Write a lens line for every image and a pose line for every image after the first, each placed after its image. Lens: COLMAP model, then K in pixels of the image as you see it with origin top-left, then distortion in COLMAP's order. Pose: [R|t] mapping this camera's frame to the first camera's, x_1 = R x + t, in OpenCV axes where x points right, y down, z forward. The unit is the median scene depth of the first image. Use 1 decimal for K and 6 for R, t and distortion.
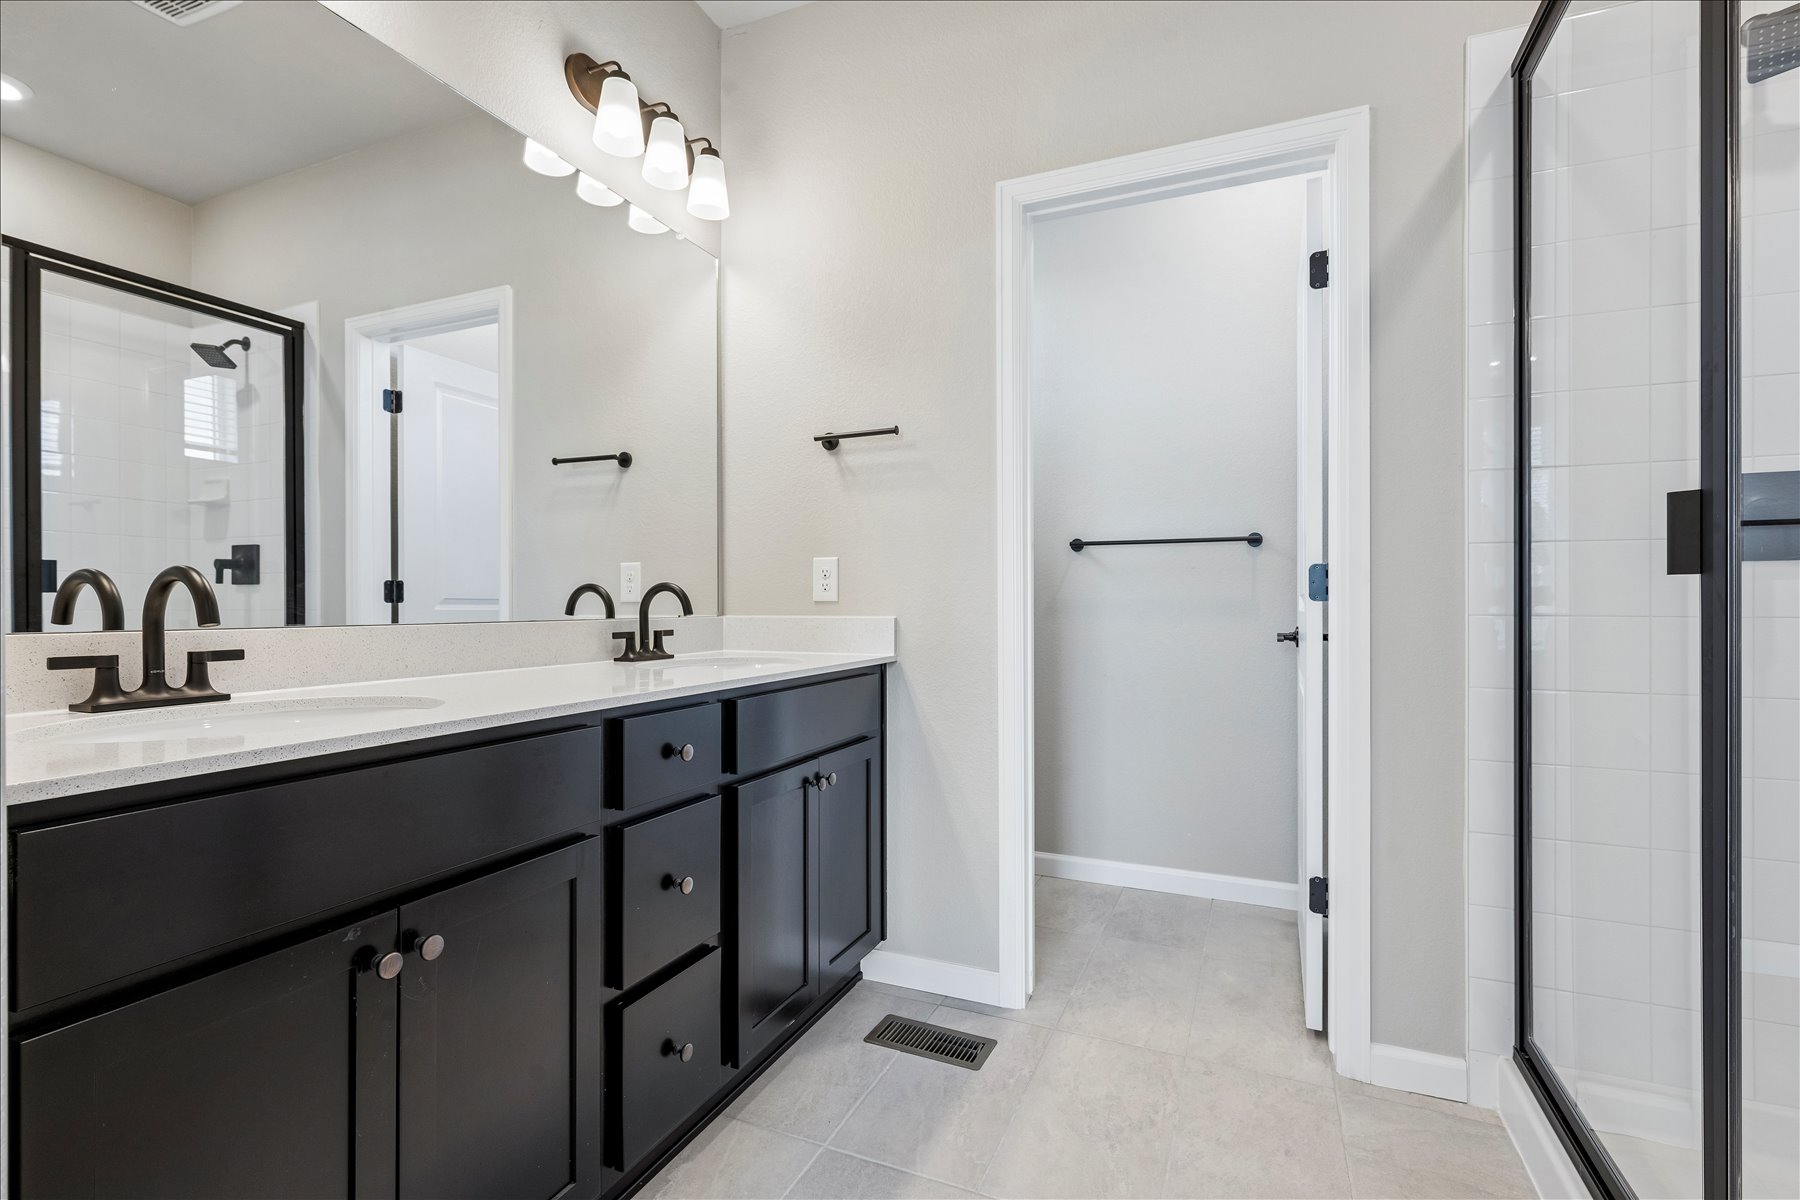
lens RADIAL K [[814.9, 0, 905.0], [0, 814.9, 600.3], [0, 0, 1]] dist [-0.003361, 0.000723]
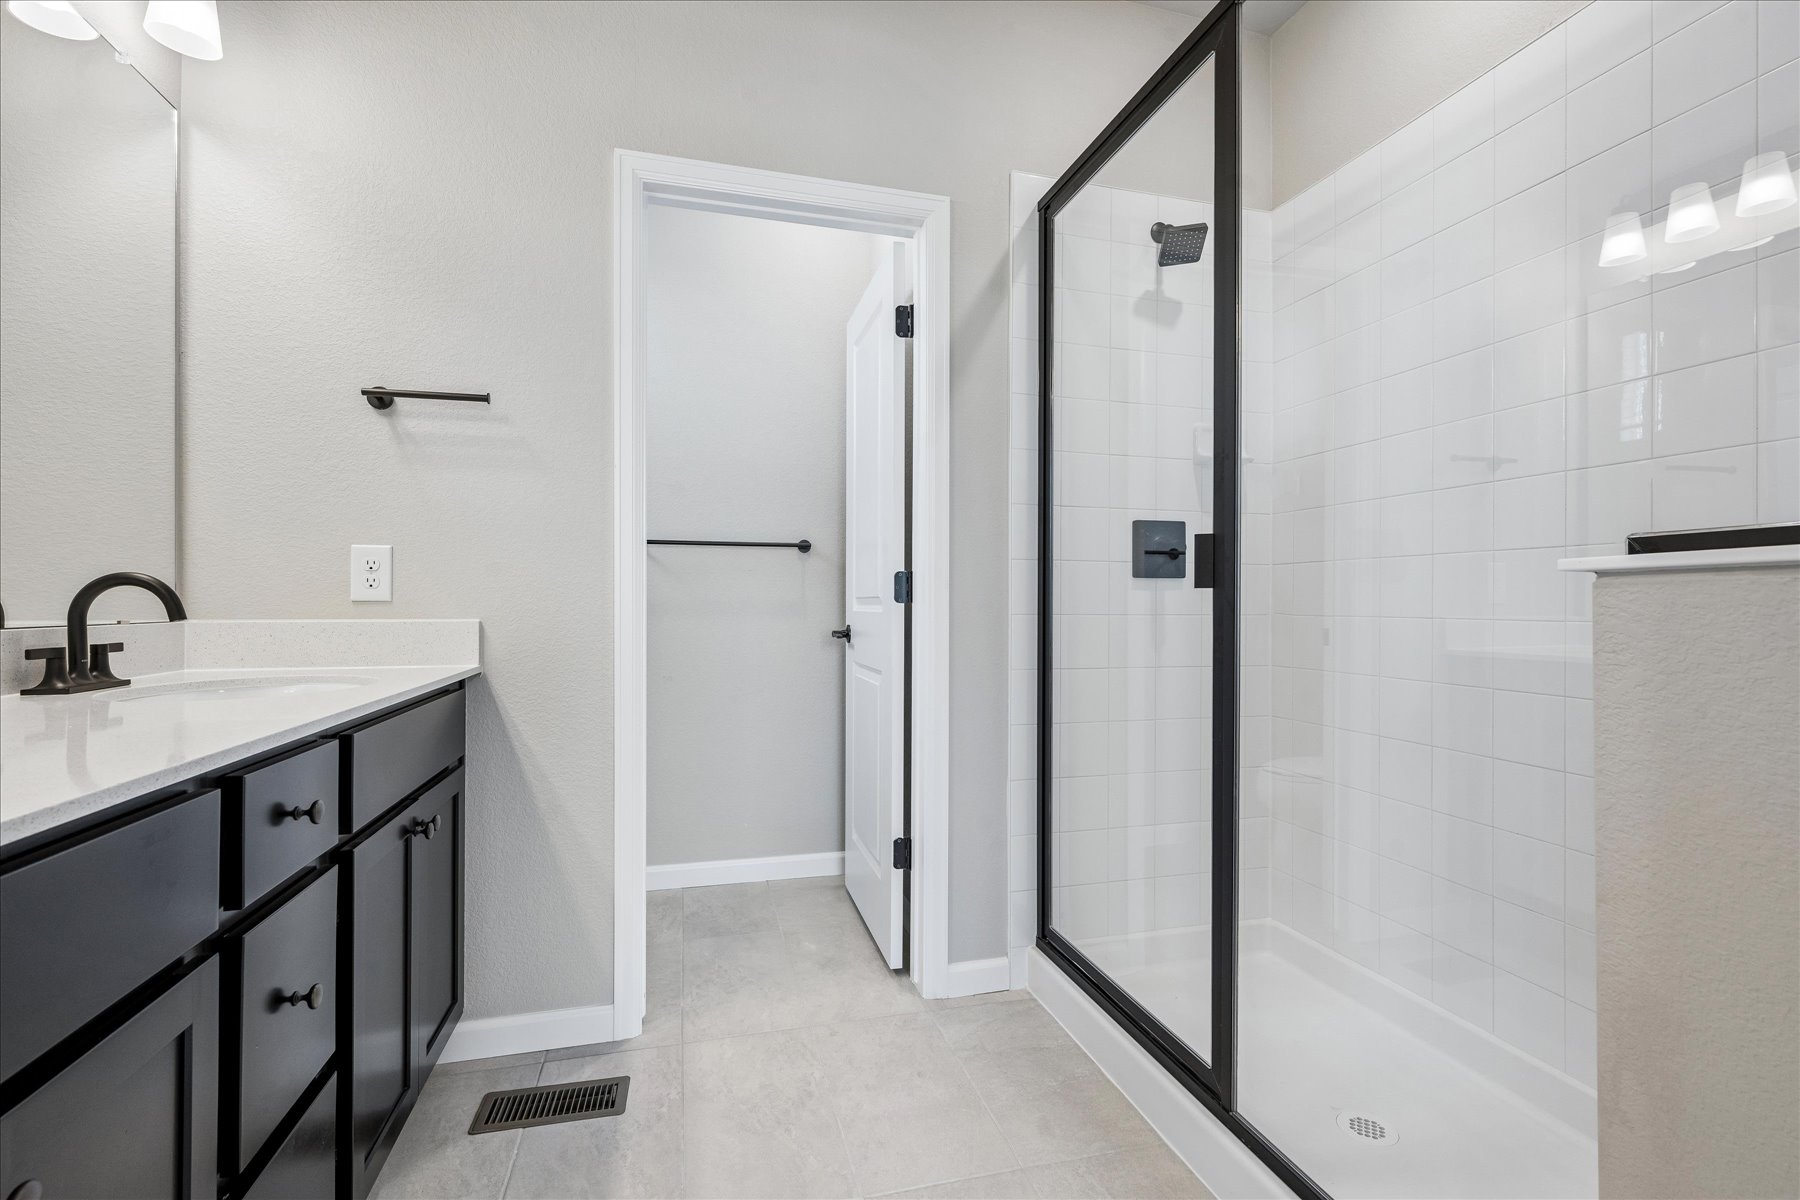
lens RADIAL K [[814.9, 0, 904.2], [0, 814.9, 600.5], [0, 0, 1]] dist [-0.003361, 0.000723]
pose [[0.777388, 0.005325, 0.628999, -0.227635], [-0.005853, 0.999982, -0.001232, -0.001458], [-0.628995, -0.002724, 0.777405, 0.082739]]
